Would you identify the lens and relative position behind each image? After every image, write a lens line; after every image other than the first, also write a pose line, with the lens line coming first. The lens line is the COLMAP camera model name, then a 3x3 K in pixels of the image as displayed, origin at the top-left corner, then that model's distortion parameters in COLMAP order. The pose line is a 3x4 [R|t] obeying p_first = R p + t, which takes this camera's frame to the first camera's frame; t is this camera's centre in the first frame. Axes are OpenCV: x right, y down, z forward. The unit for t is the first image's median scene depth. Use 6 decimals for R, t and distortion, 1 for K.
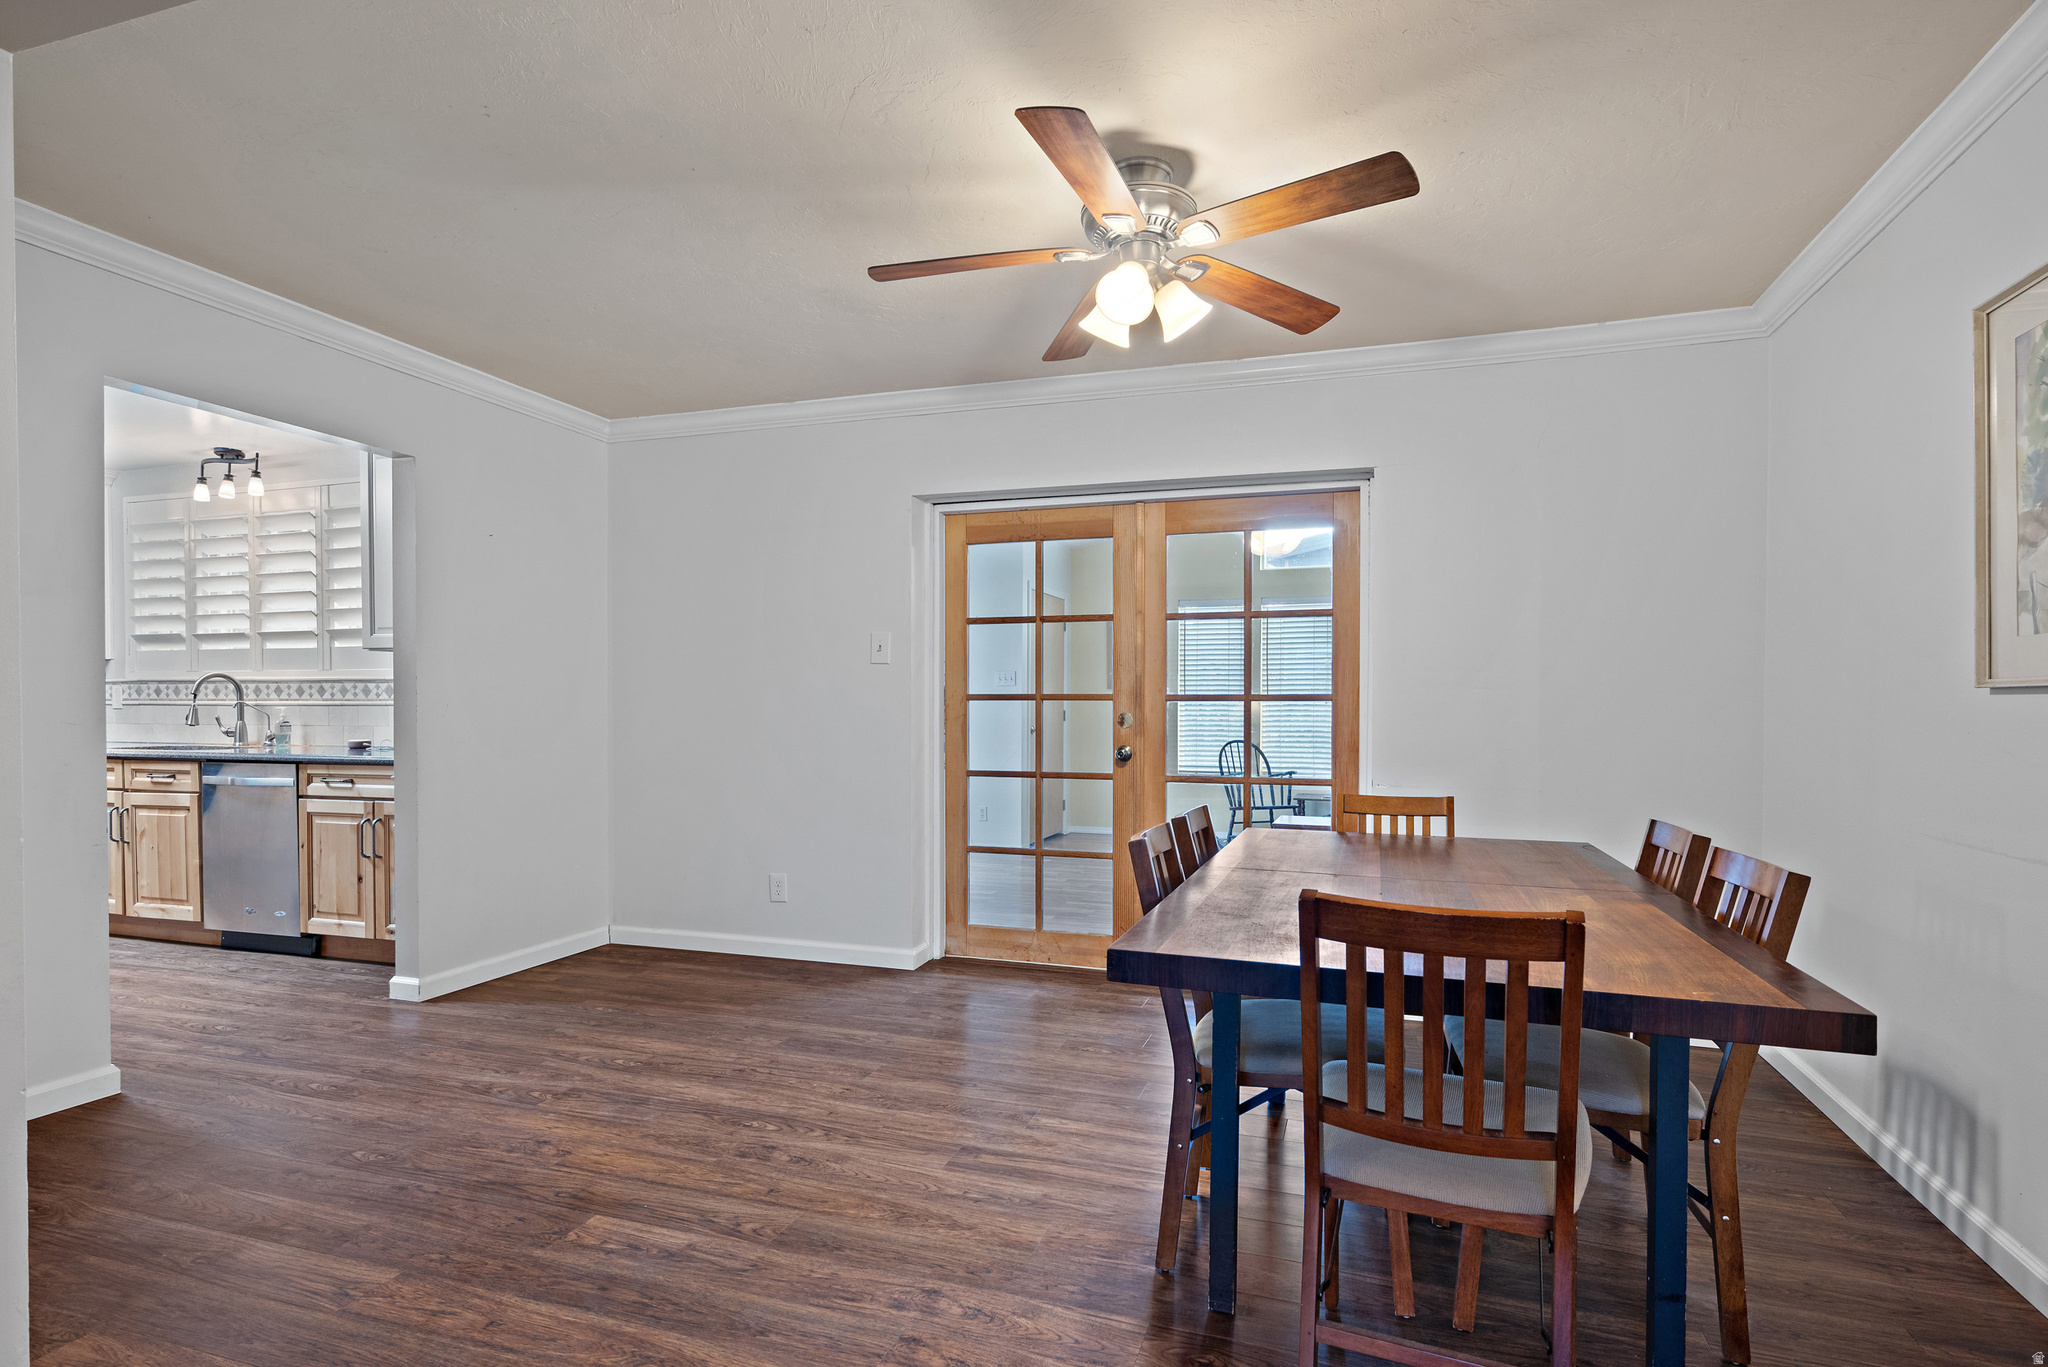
lens RADIAL K [[1016.2, 0, 1026.7], [0, 1016.2, 713.0], [0, 0, 1]] dist [0.002660, -0.000179]
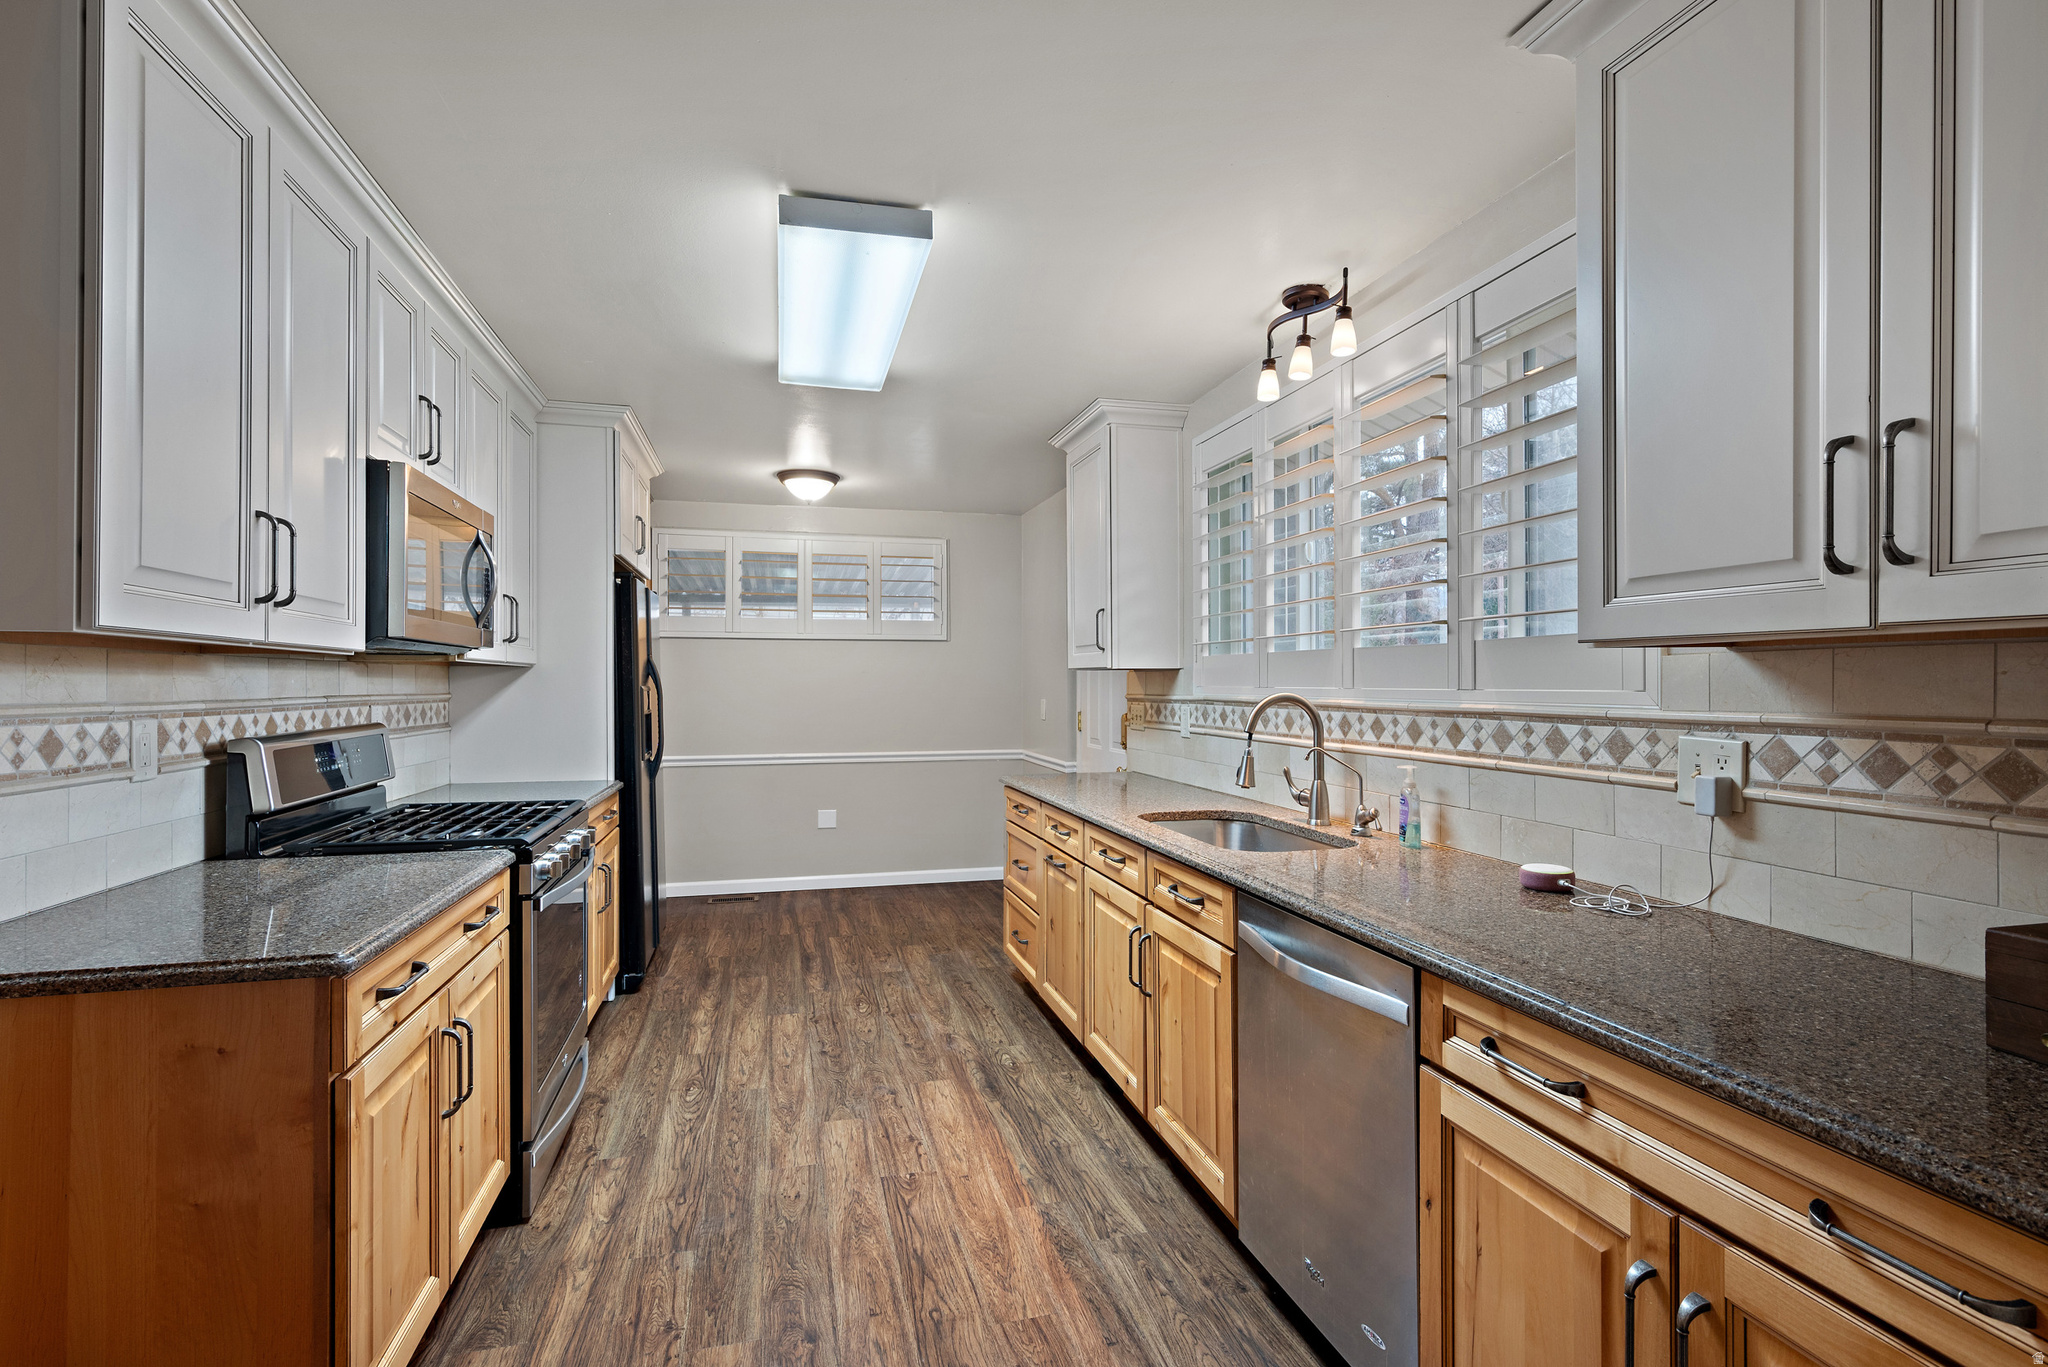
lens RADIAL K [[959.3, 0, 1015.3], [0, 959.3, 684.2], [0, 0, 1]] dist [-0.008431, -0.000304]
pose [[0.541010, 0.001060, -0.841016, -0.438005], [-0.010460, 0.999930, -0.005469, -0.040927], [0.840951, 0.011756, 0.540983, 0.598713]]
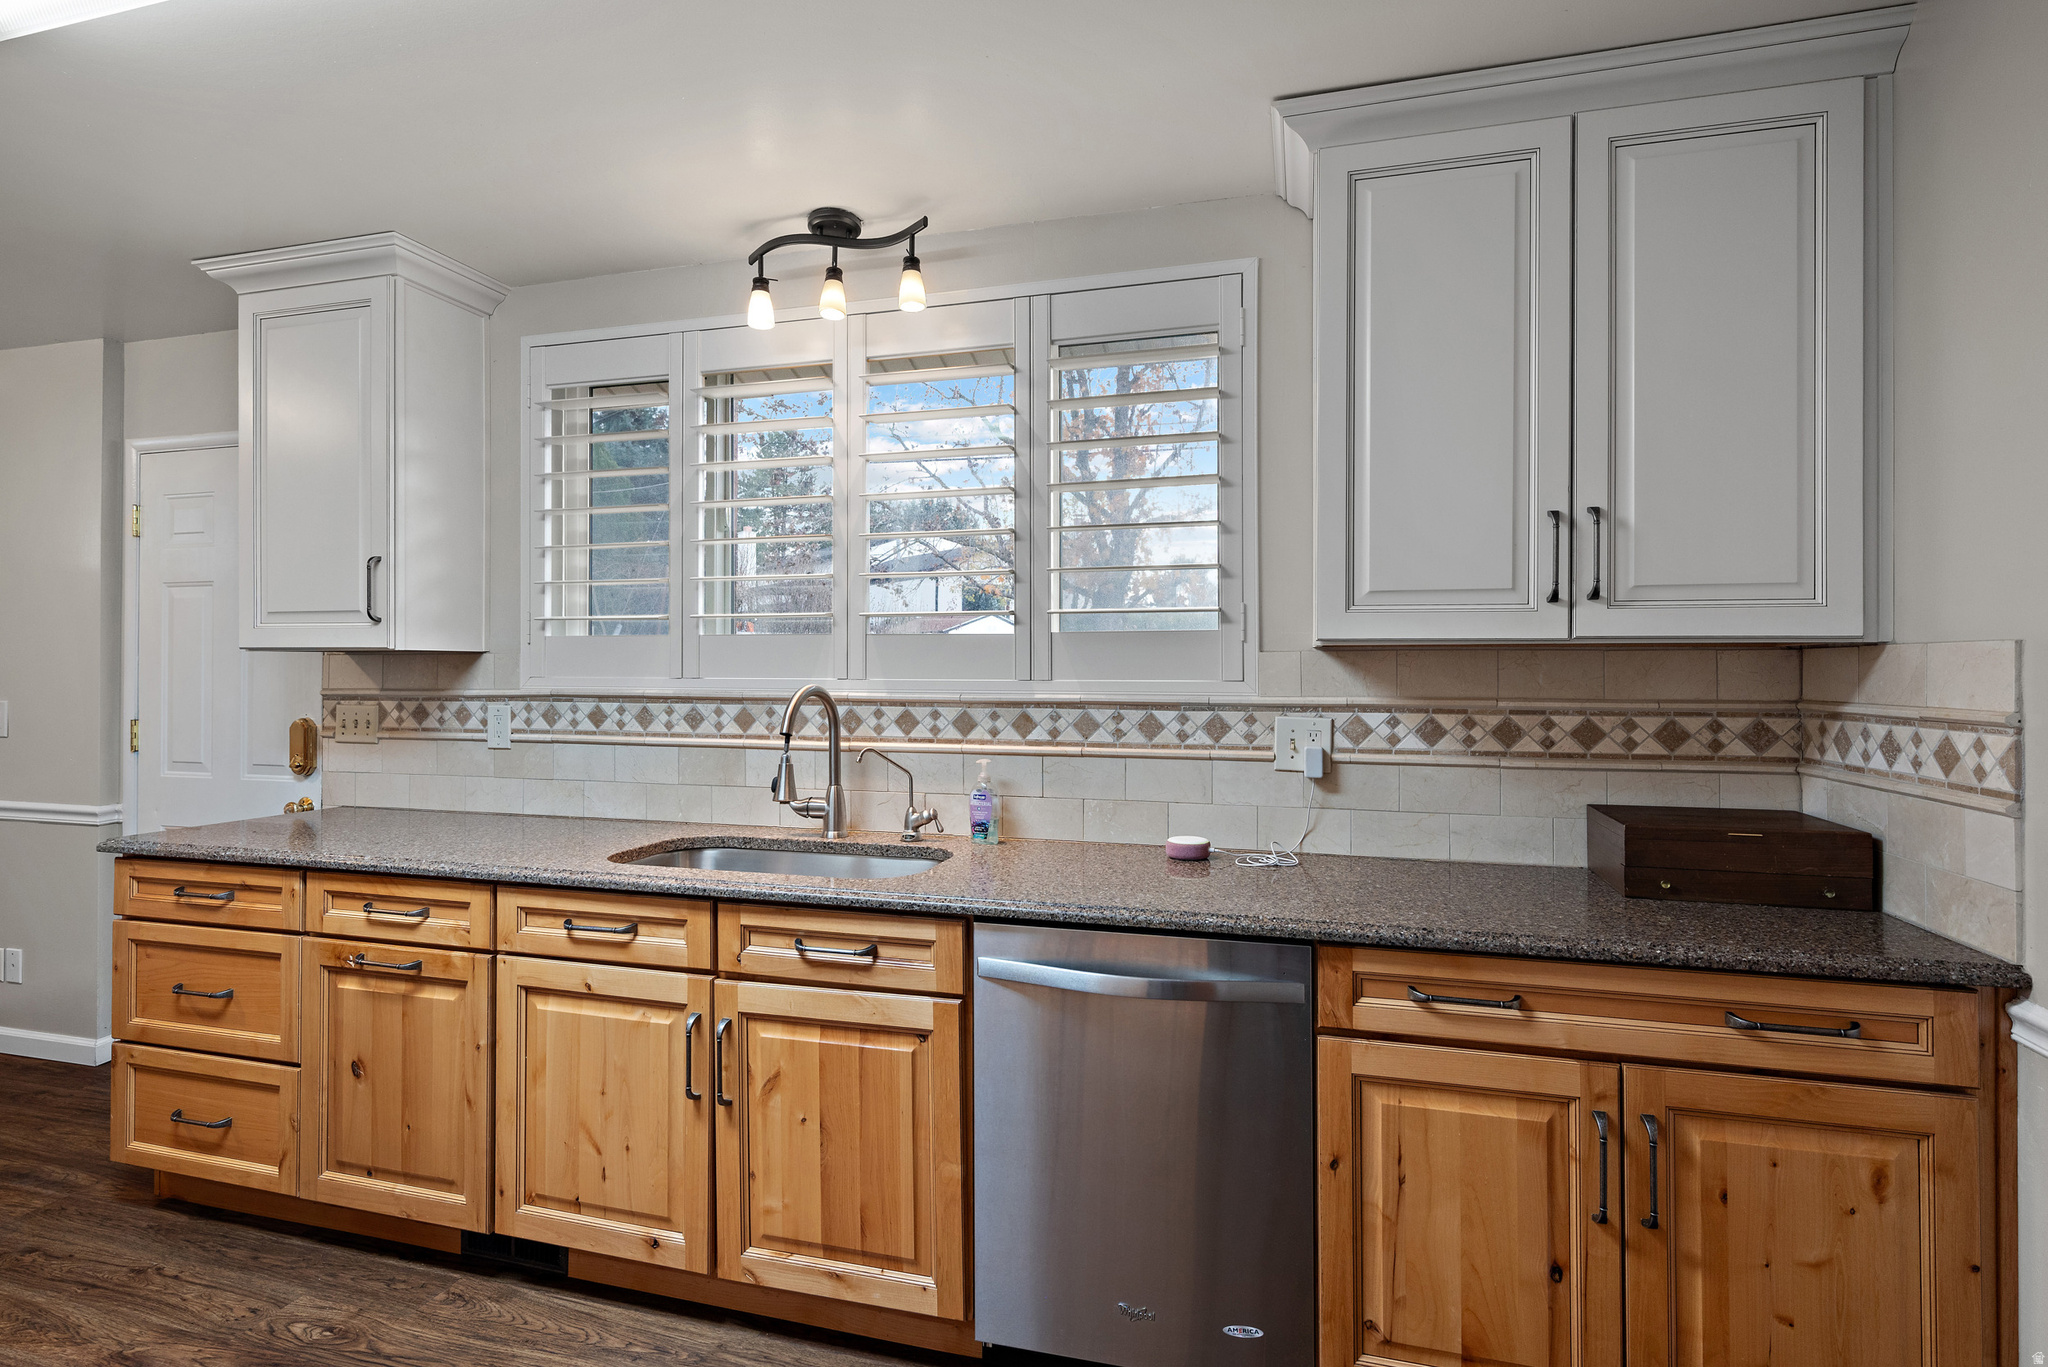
lens RADIAL K [[1016.2, 0, 1036.3], [0, 1016.2, 661.2], [0, 0, 1]] dist [0.002660, -0.000179]
pose [[0.999040, 0.001669, 0.043770, -0.722087], [-0.000756, 0.999782, -0.020857, -0.042042], [-0.043795, 0.020804, 0.998824, 0.534899]]
